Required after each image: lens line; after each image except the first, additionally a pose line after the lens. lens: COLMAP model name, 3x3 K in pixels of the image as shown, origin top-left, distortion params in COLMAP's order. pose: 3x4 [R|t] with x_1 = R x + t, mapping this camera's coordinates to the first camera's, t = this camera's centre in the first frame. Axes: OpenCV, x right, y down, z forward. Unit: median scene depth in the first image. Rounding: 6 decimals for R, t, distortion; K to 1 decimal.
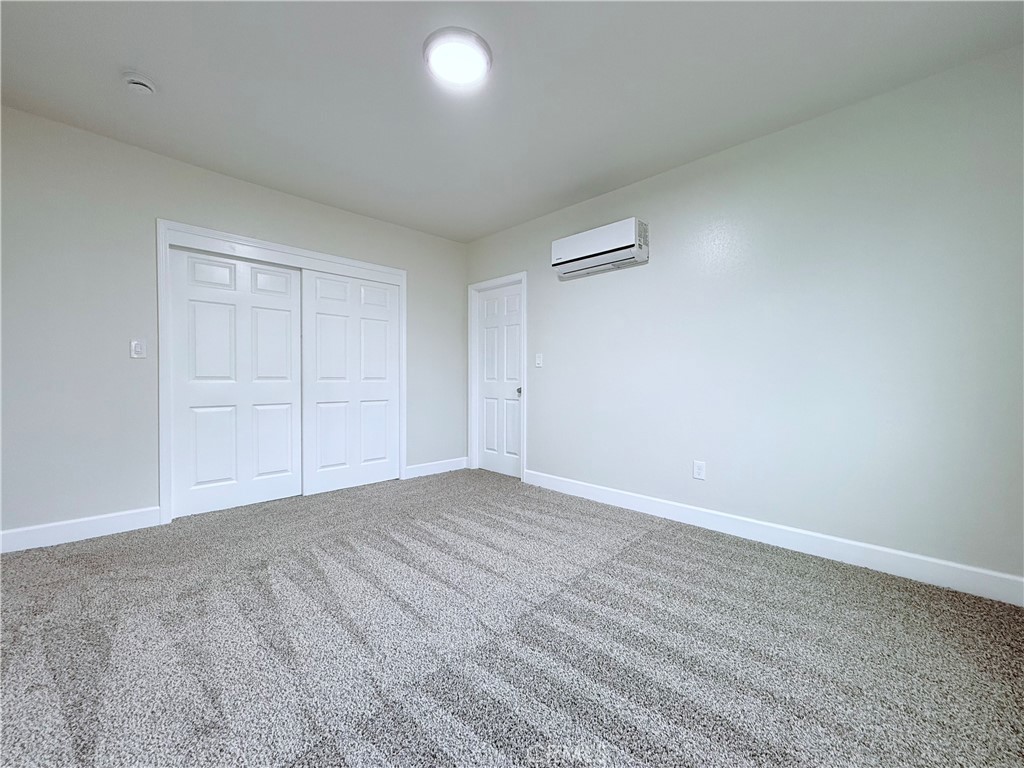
lens RADIAL K [[407.1, 0, 512.0], [0, 407.1, 384.0], [0, 0, 1]] dist [-0.001823, 0.000357]
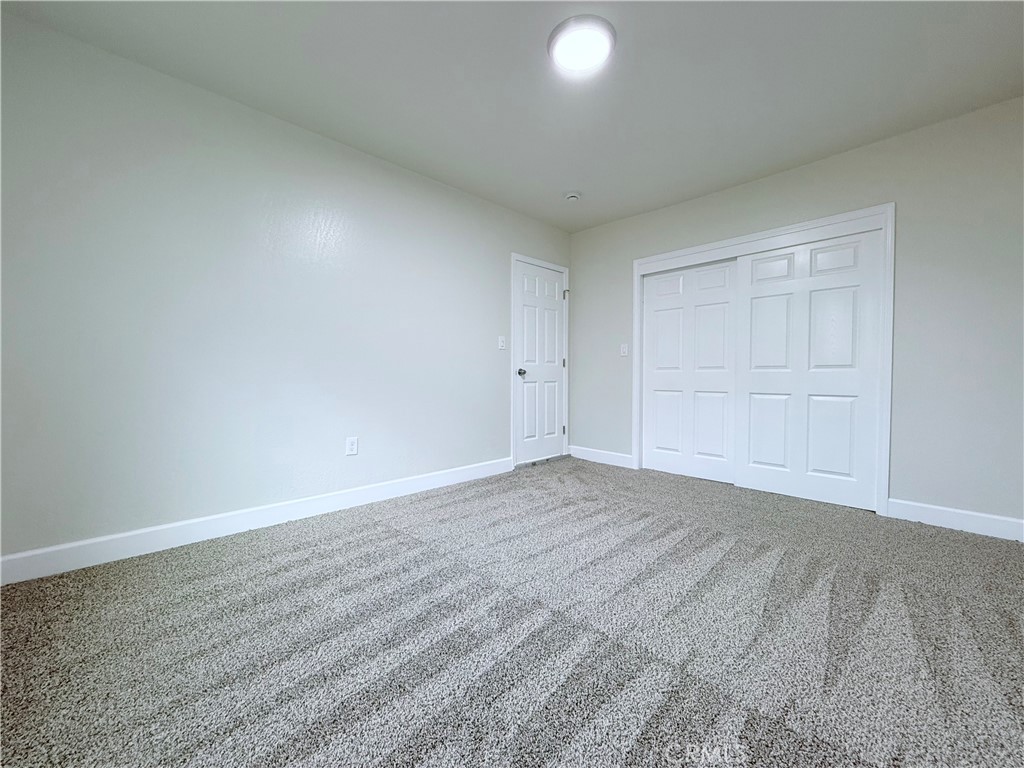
lens RADIAL K [[414.3, 0, 512.0], [0, 414.3, 384.0], [0, 0, 1]] dist [-0.000106, 0.000026]
pose [[-0.018749, 0.030626, -0.999355, 0.644033], [-0.005067, 0.999515, 0.030726, -0.002209], [0.999811, 0.005640, -0.018585, 0.586281]]
